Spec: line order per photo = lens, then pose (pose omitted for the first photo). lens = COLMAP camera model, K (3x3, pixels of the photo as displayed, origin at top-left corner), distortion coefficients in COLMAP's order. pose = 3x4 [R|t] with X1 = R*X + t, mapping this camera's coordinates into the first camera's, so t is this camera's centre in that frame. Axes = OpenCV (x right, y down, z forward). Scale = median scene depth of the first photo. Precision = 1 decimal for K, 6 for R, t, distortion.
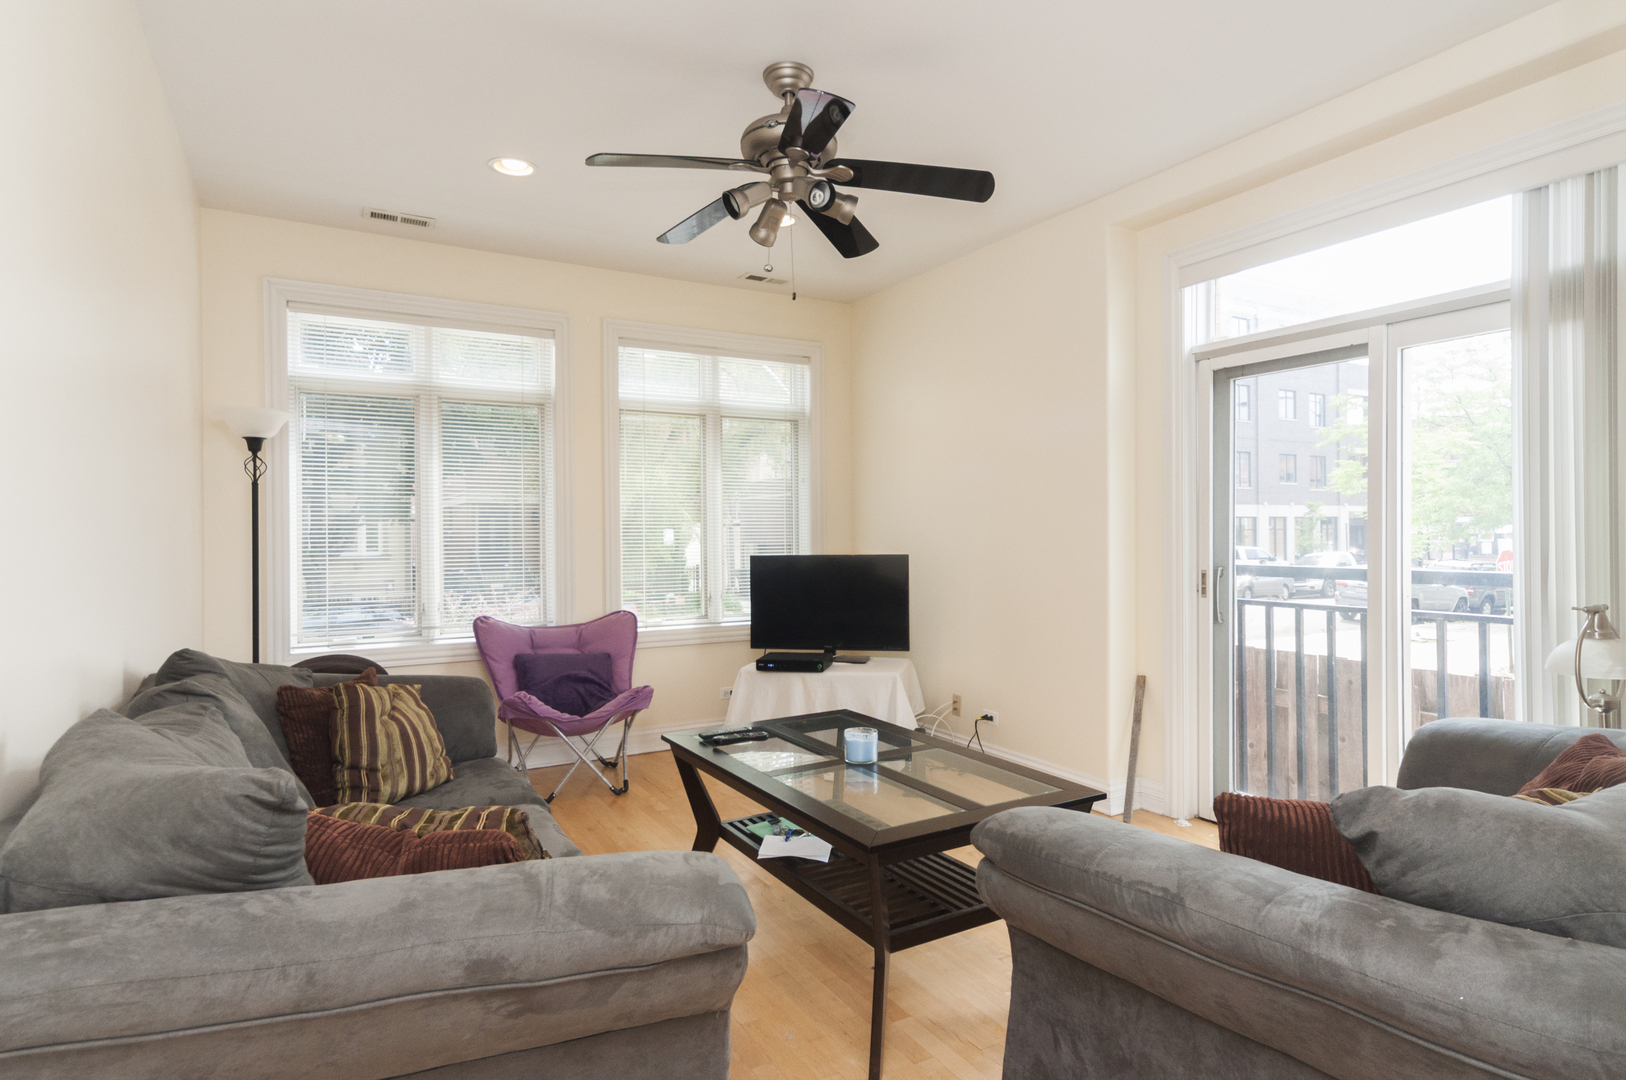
lens RADIAL K [[878.9, 0, 813.0], [0, 878.9, 540.0], [0, 0, 1]] dist [-0.000655, -0.000407]
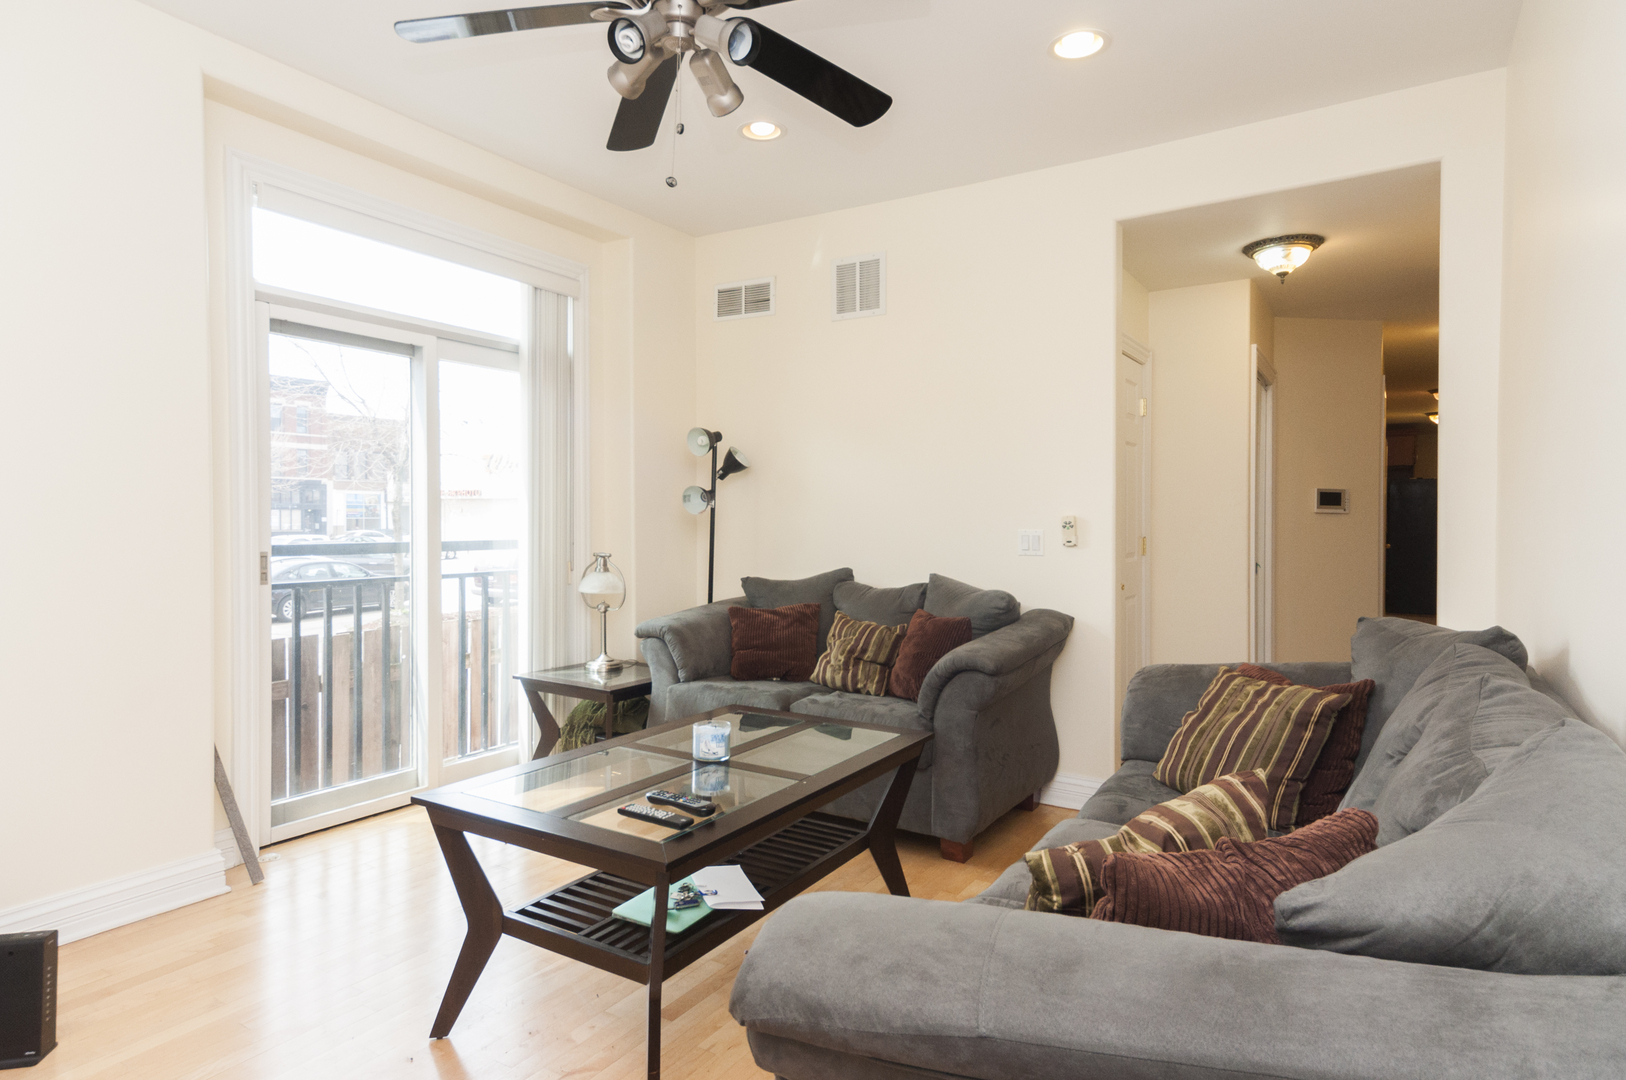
lens RADIAL K [[878.9, 0, 813.0], [0, 878.9, 540.0], [0, 0, 1]] dist [-0.000655, -0.000407]
pose [[-0.453705, -0.003179, 0.891146, -0.743826], [0.006736, 0.999953, 0.006997, 0.028524], [-0.891126, 0.009177, -0.453662, 1.256669]]
